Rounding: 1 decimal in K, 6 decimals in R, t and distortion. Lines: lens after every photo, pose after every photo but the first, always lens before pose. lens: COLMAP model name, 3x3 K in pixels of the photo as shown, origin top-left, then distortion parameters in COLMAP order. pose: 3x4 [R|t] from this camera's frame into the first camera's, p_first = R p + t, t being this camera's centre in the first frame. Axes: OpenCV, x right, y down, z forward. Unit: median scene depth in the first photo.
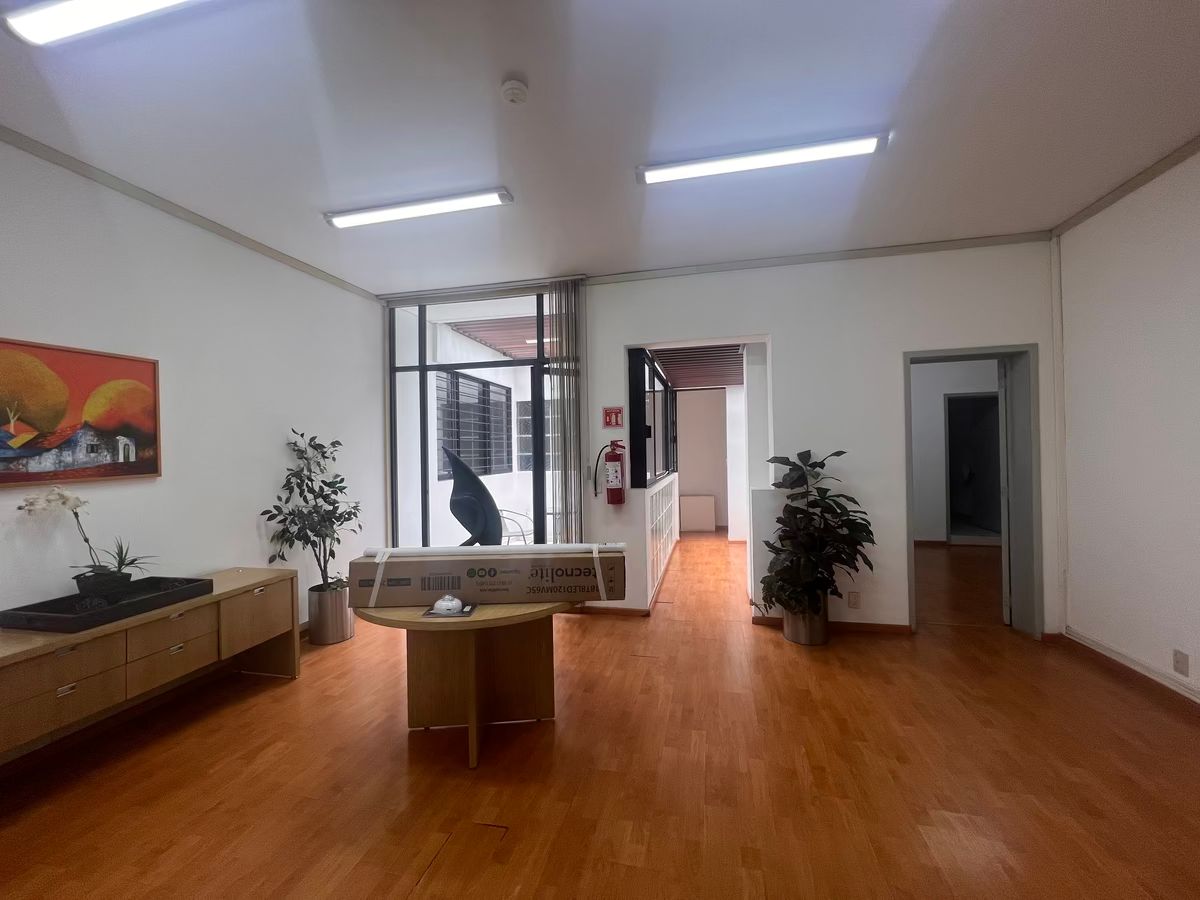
lens RADIAL K [[482.5, 0, 599.8], [0, 482.5, 451.2], [0, 0, 1]] dist [-0.000882, 0.000273]
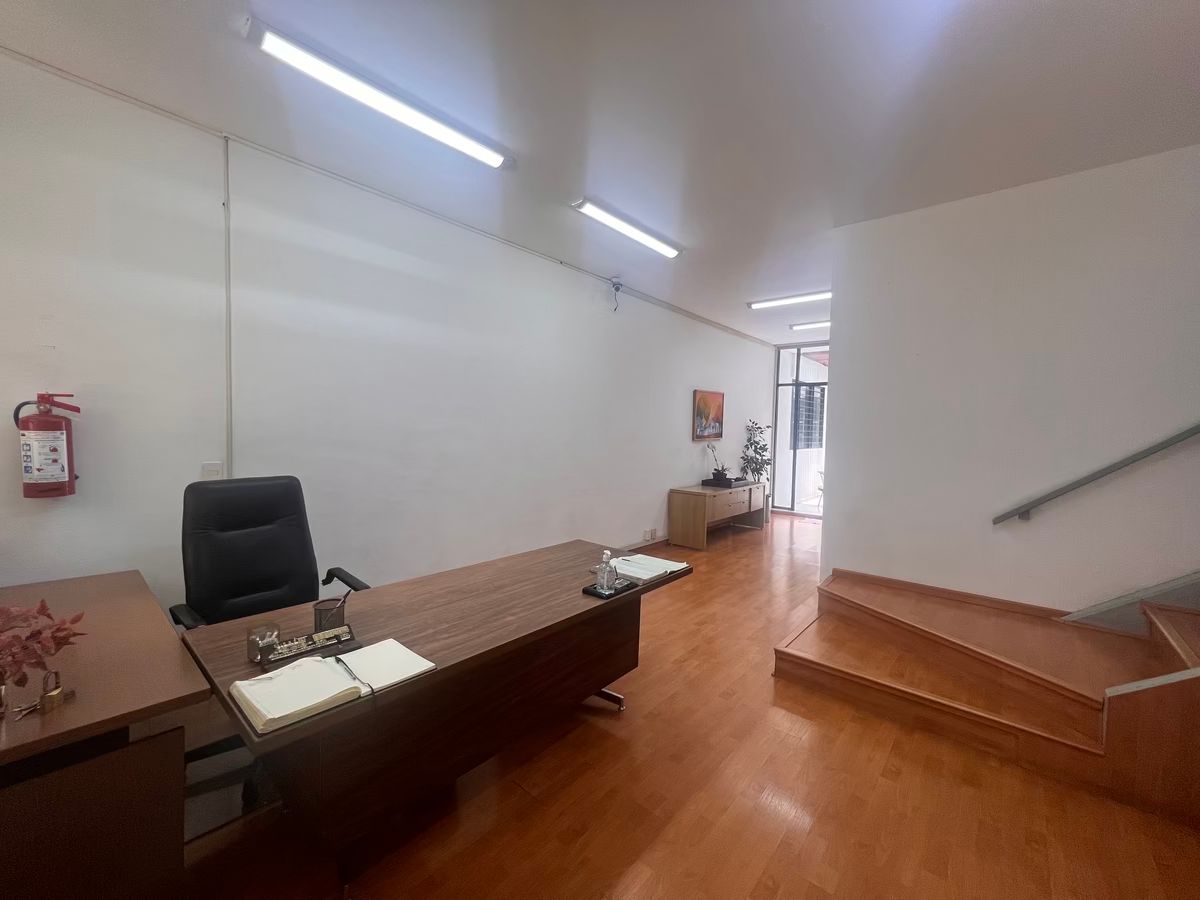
lens RADIAL K [[482.5, 0, 599.8], [0, 482.5, 451.2], [0, 0, 1]] dist [-0.000882, 0.000273]
pose [[0.886163, 0.060263, -0.459439, -0.206831], [-0.039655, 0.997732, 0.054382, 0.003418], [0.461674, -0.029972, 0.886543, -1.020426]]
